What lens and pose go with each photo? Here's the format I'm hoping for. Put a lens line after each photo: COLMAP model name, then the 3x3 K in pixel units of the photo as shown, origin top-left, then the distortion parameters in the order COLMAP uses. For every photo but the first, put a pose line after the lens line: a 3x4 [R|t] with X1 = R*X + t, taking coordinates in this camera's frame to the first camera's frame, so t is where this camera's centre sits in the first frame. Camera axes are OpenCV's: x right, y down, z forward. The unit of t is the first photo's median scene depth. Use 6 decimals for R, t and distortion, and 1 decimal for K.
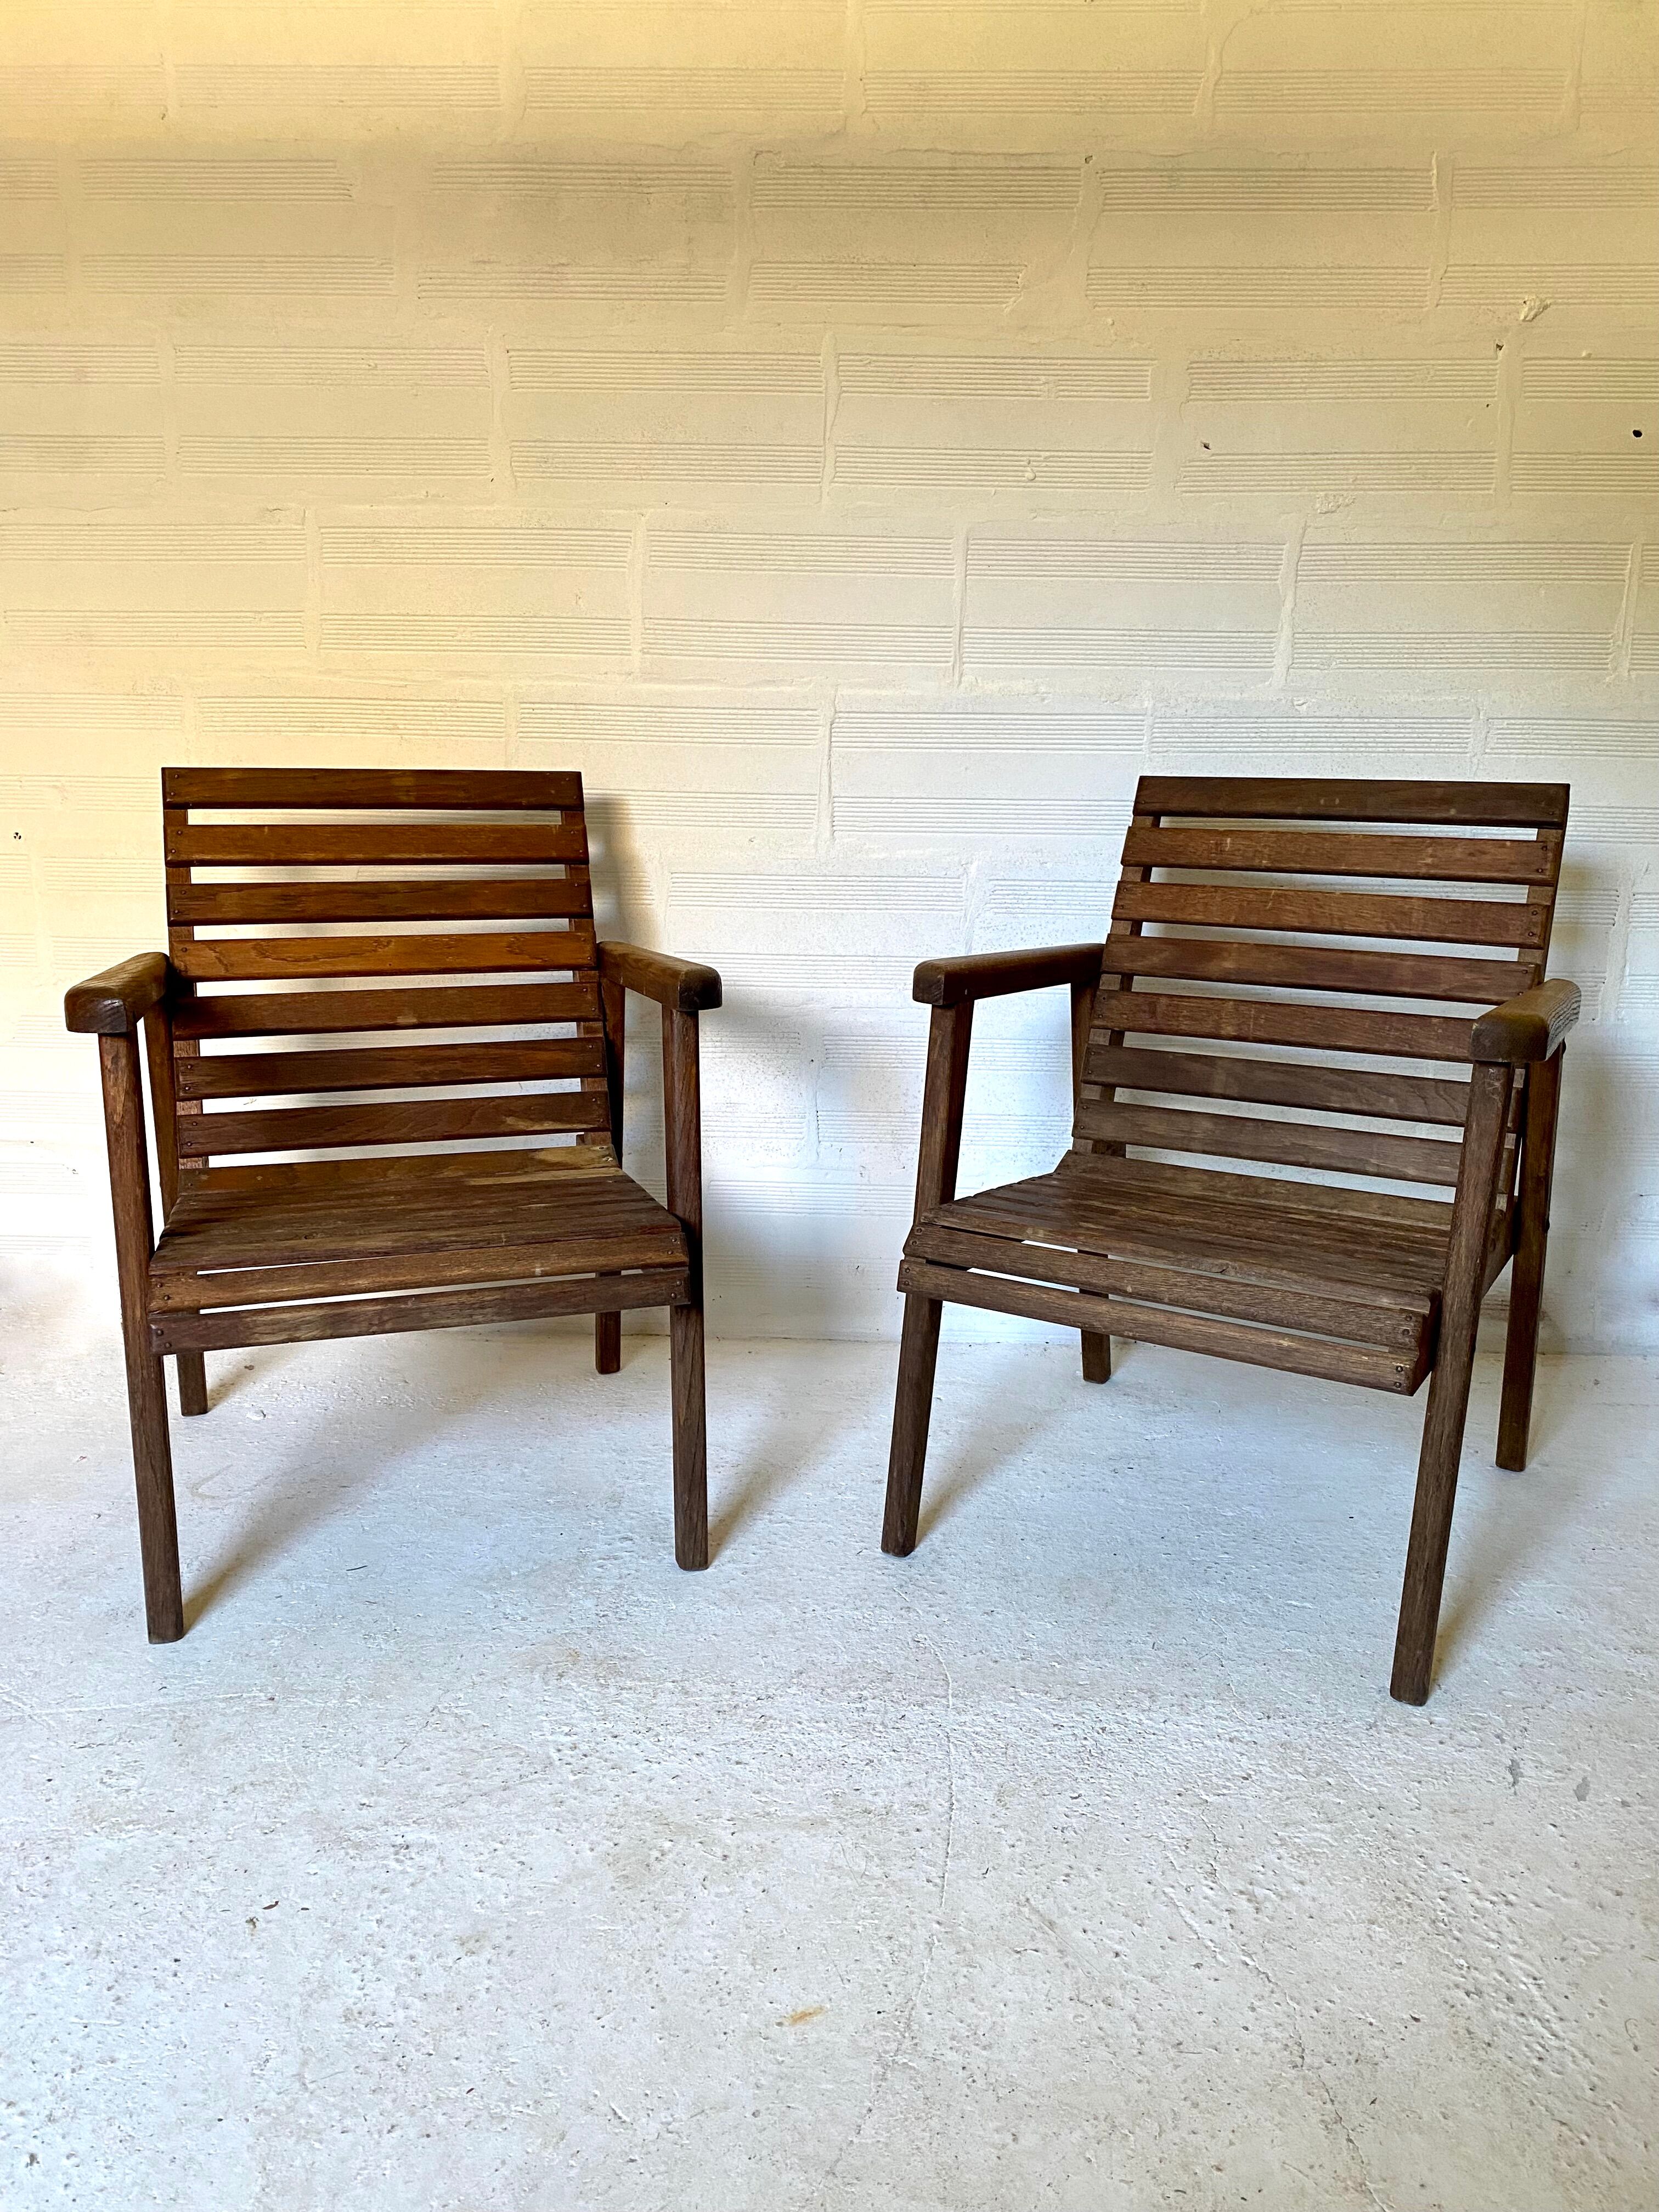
lens RADIAL K [[1636.1, 0, 817.2], [0, 1636.1, 1115.1], [0, 0, 1]] dist [0.010212, -0.001901]
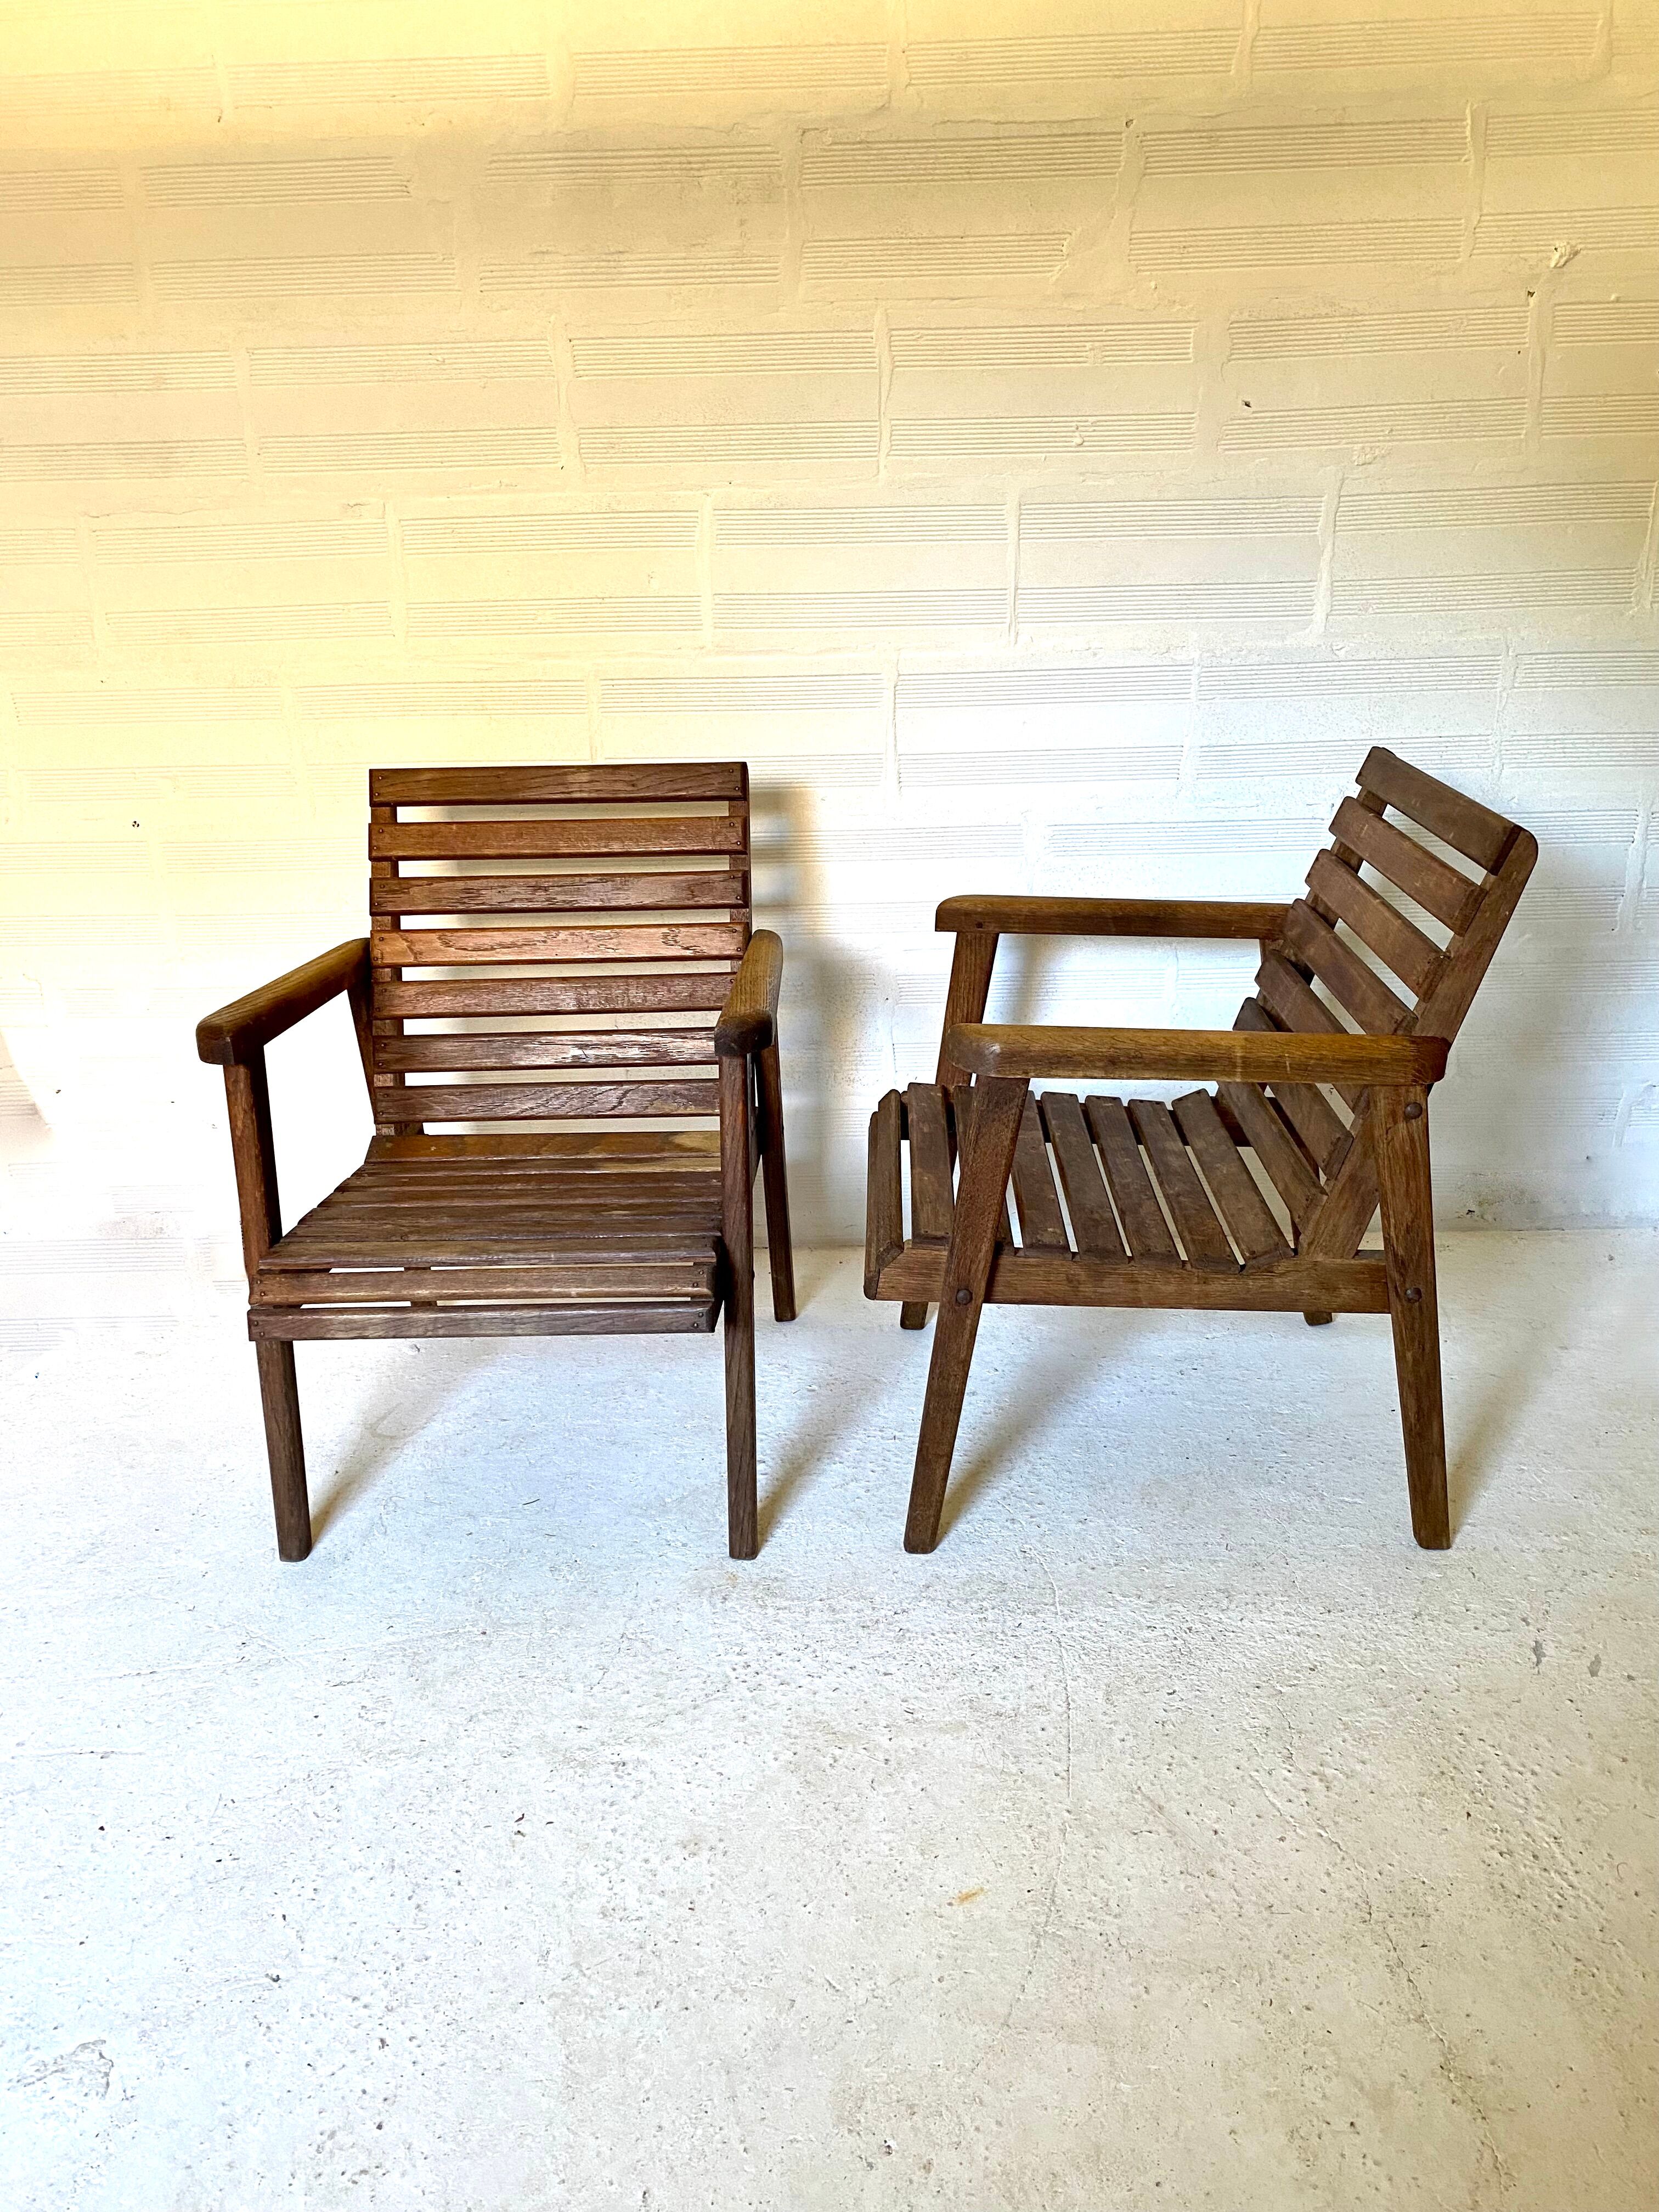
lens RADIAL K [[1623.3, 0, 832.5], [0, 1623.3, 1104.9], [0, 0, 1]] dist [0.015788, -0.008493]
pose [[0.998891, -0.046780, -0.005418, -0.054902], [0.047089, 0.990791, 0.126945, -0.150199], [-0.000571, -0.127059, 0.991895, -0.108960]]
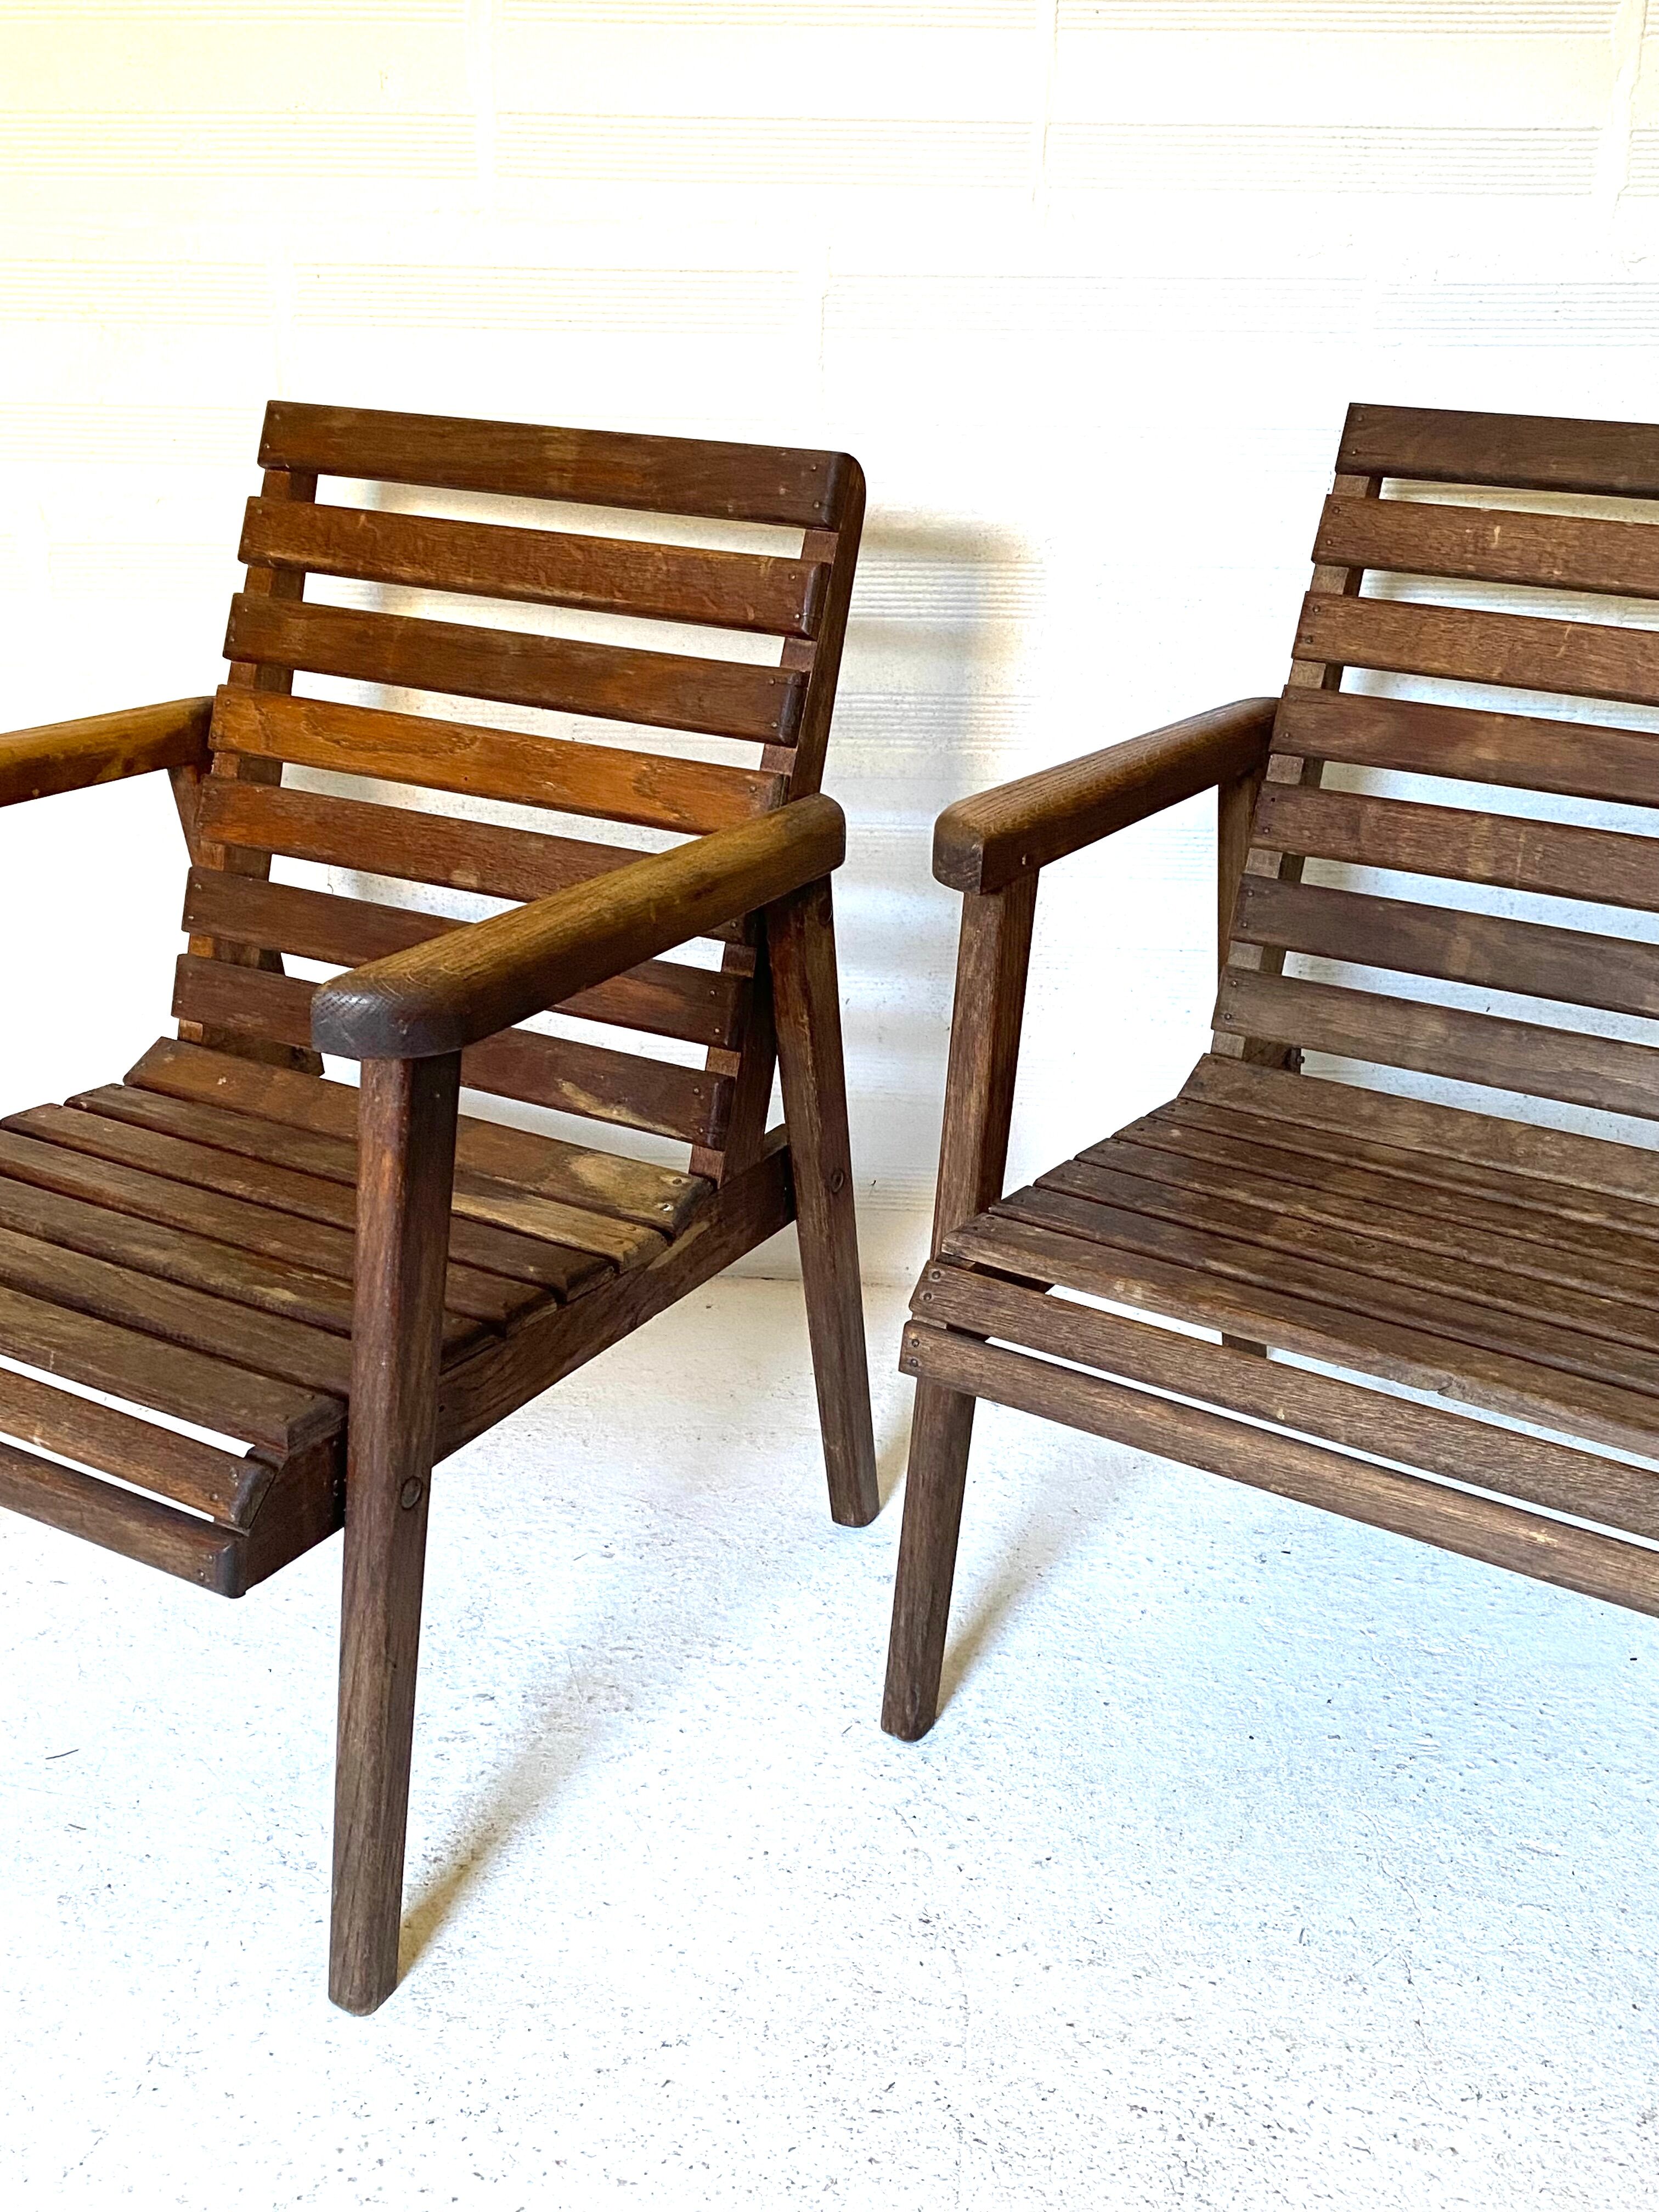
lens RADIAL K [[2271.8, 0, 821.2], [0, 2271.8, 1112.6], [0, 0, 1]] dist [0.005014, -0.028634]
pose [[0.999366, 0.003124, -0.035457, 0.052240], [0.003932, 0.980355, 0.197202, -0.159991], [0.035377, -0.197217, 0.979721, 0.206643]]
